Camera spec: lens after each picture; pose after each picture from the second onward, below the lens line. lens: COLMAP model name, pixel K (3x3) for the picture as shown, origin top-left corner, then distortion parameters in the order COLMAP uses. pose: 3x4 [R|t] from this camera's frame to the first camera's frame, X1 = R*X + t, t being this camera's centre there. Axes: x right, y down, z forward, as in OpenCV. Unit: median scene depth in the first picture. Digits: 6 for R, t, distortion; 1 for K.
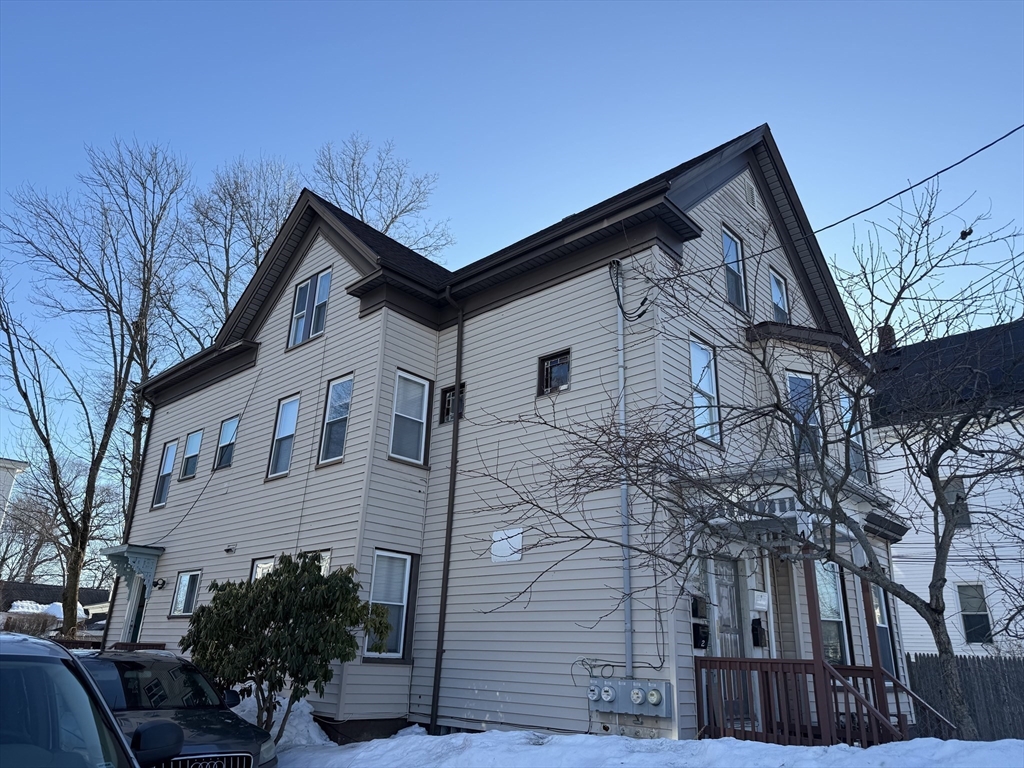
lens RADIAL K [[731.5, 0, 512.0], [0, 731.5, 384.0], [0, 0, 1]] dist [-0.002845, -0.003401]
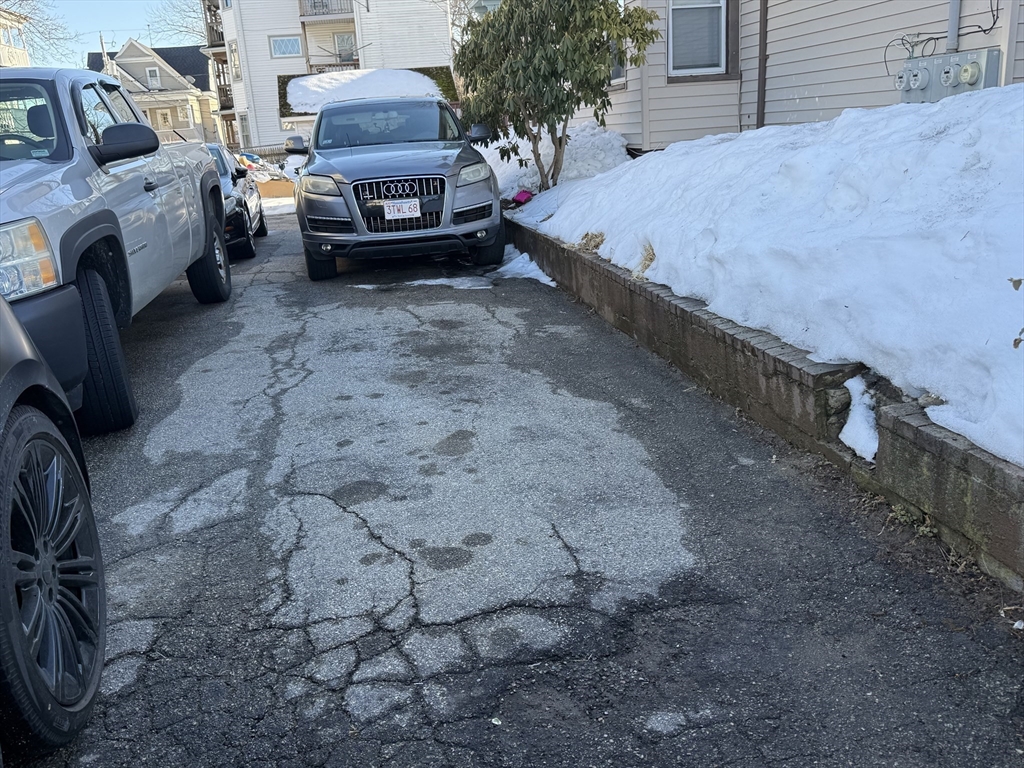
lens RADIAL K [[889.7, 0, 512.0], [0, 889.7, 384.0], [0, 0, 1]] dist [0.003217, 0.001540]
pose [[0.800804, 0.079150, -0.593674, 0.268326], [0.298159, 0.806988, 0.509775, 0.080219], [0.519437, -0.585239, 0.622640, 0.064957]]
